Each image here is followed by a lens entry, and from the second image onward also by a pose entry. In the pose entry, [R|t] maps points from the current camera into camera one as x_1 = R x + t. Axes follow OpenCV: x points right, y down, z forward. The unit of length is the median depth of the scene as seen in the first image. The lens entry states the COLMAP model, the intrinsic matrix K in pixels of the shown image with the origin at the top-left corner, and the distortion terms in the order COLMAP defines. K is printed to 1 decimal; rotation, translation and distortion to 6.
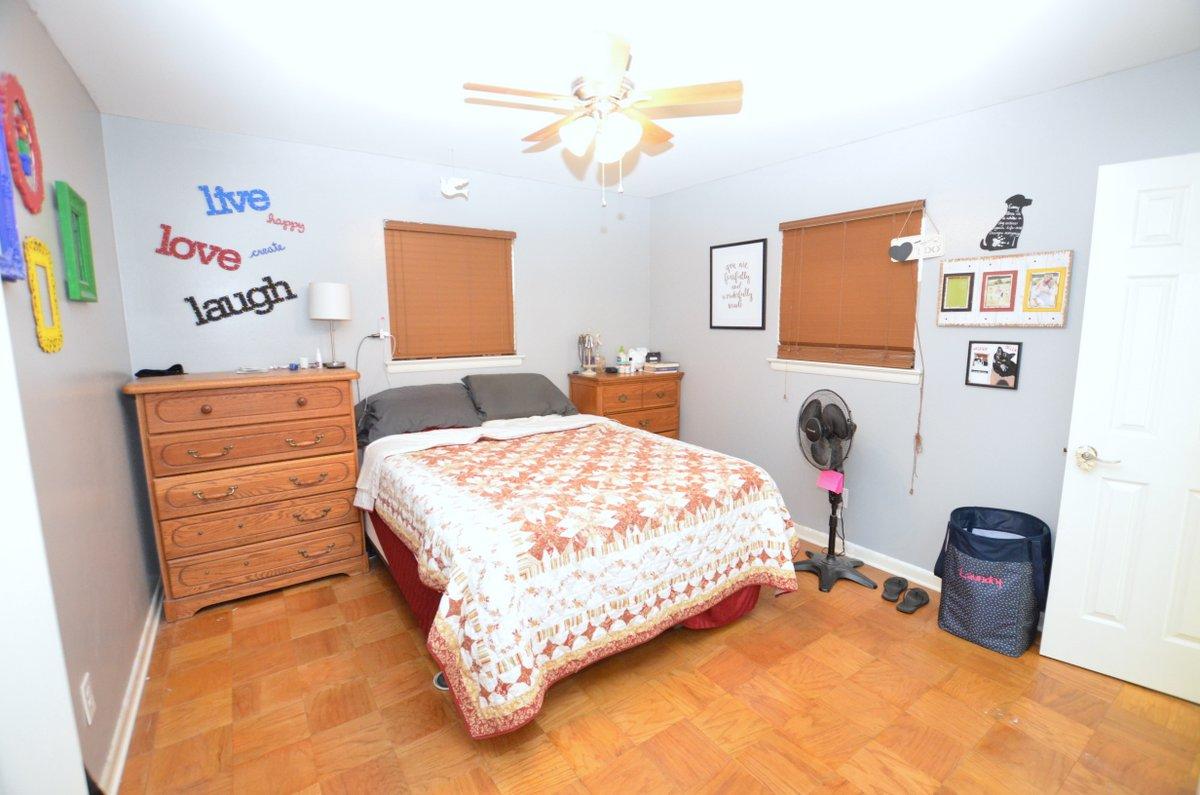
lens RADIAL K [[529.7, 0, 605.7], [0, 529.7, 397.9], [0, 0, 1]] dist [-0.027042, 0.001393]
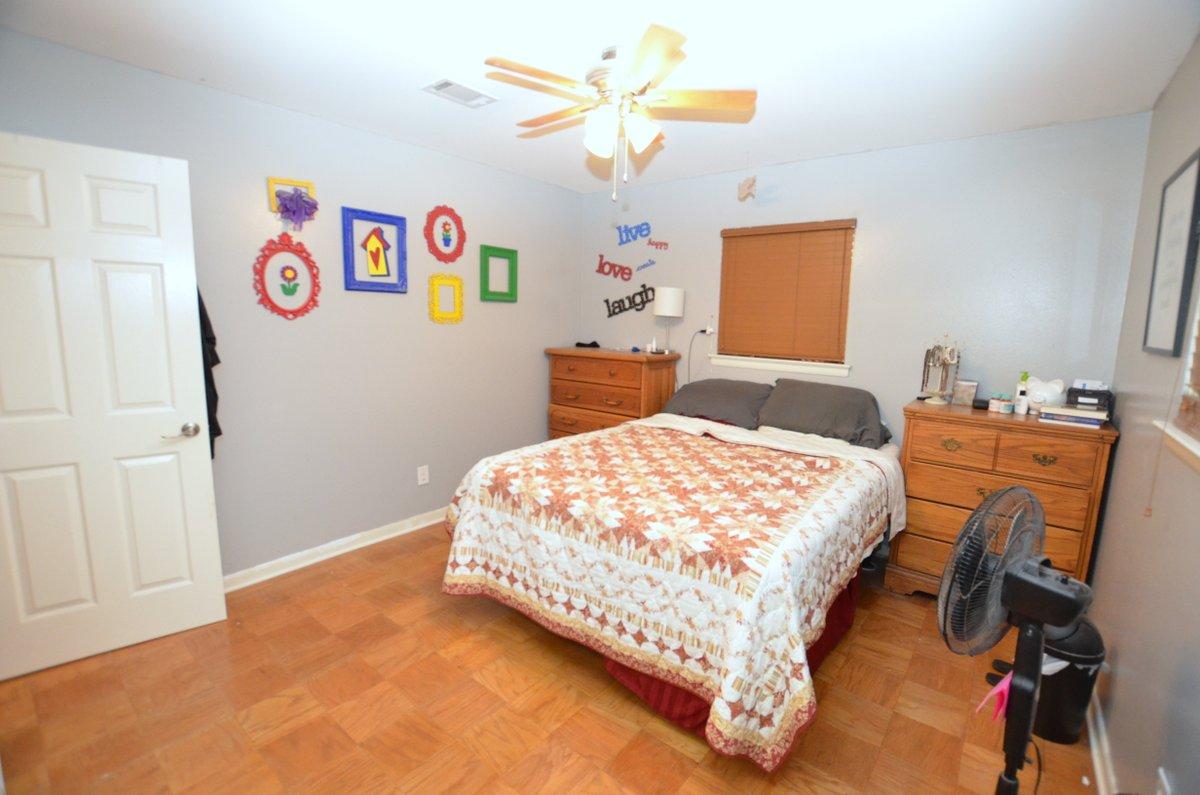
lens RADIAL K [[529.7, 0, 608.5], [0, 529.7, 395.3], [0, 0, 1]] dist [-0.027042, 0.001393]
pose [[0.282782, 0.154689, -0.946628, 0.748353], [-0.170103, 0.979355, 0.109223, -0.084451], [0.943981, 0.130138, 0.303257, 0.551780]]
